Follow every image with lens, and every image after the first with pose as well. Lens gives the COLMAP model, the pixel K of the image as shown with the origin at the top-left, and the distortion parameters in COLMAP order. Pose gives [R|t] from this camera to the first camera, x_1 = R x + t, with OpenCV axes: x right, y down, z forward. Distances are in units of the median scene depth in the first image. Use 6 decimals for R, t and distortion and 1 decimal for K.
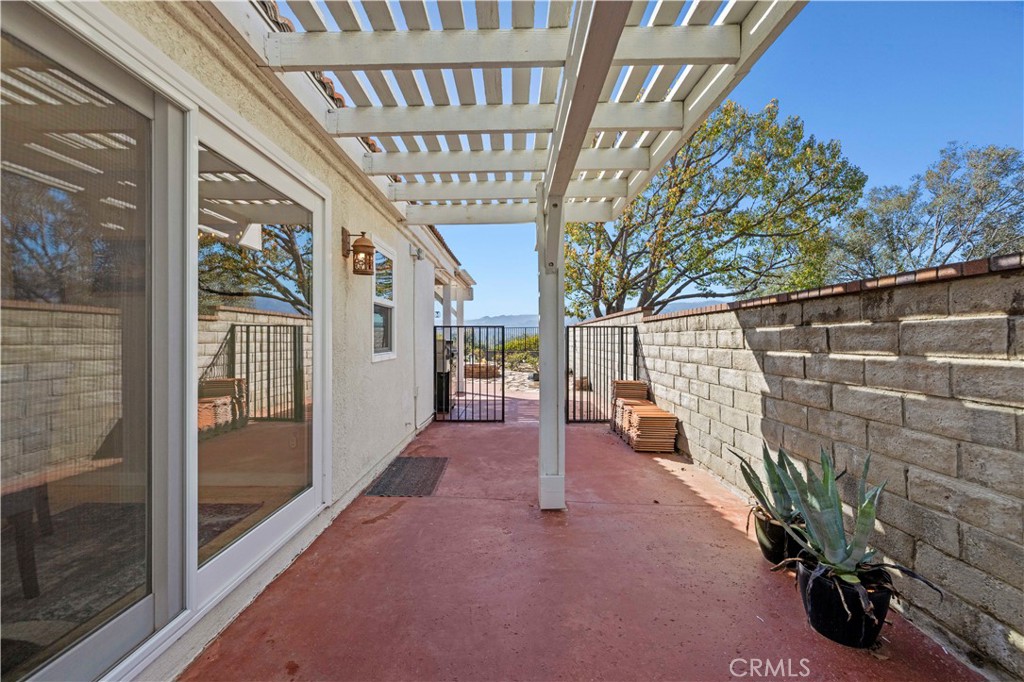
lens RADIAL K [[434.9, 0, 510.6], [0, 434.9, 339.7], [0, 0, 1]] dist [0.003017, 0.000629]
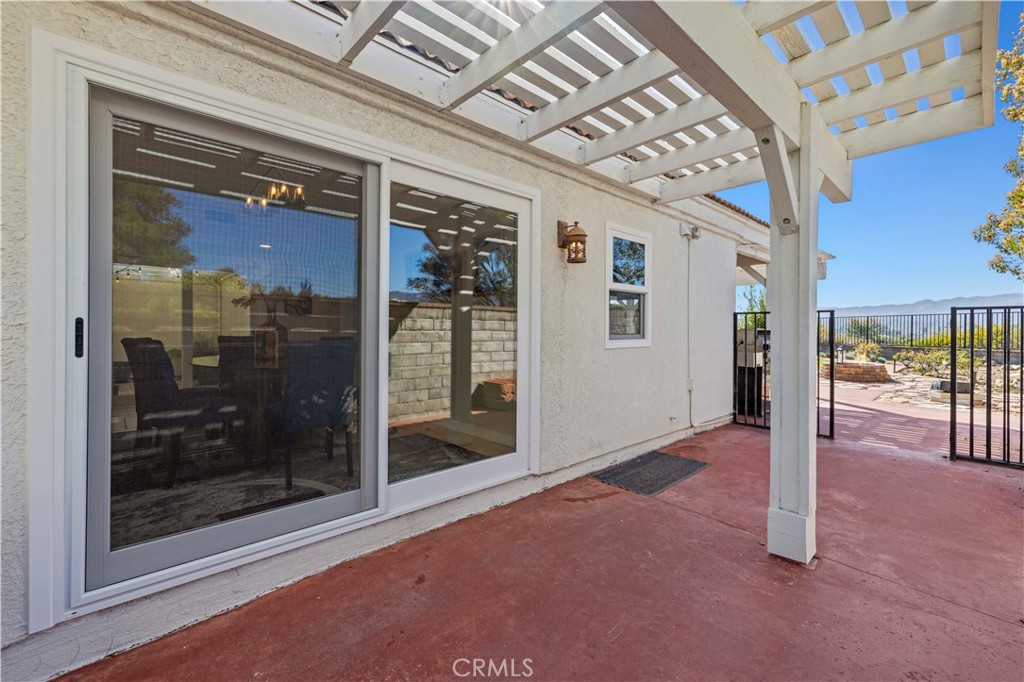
lens RADIAL K [[437.9, 0, 507.0], [0, 437.9, 328.9], [0, 0, 1]] dist [0.001853, 0.000275]
pose [[0.681665, 0.000739, -0.731664, 0.300300], [-0.005244, 0.999979, -0.003876, 0.013276], [0.731645, 0.006479, 0.681655, 0.155248]]
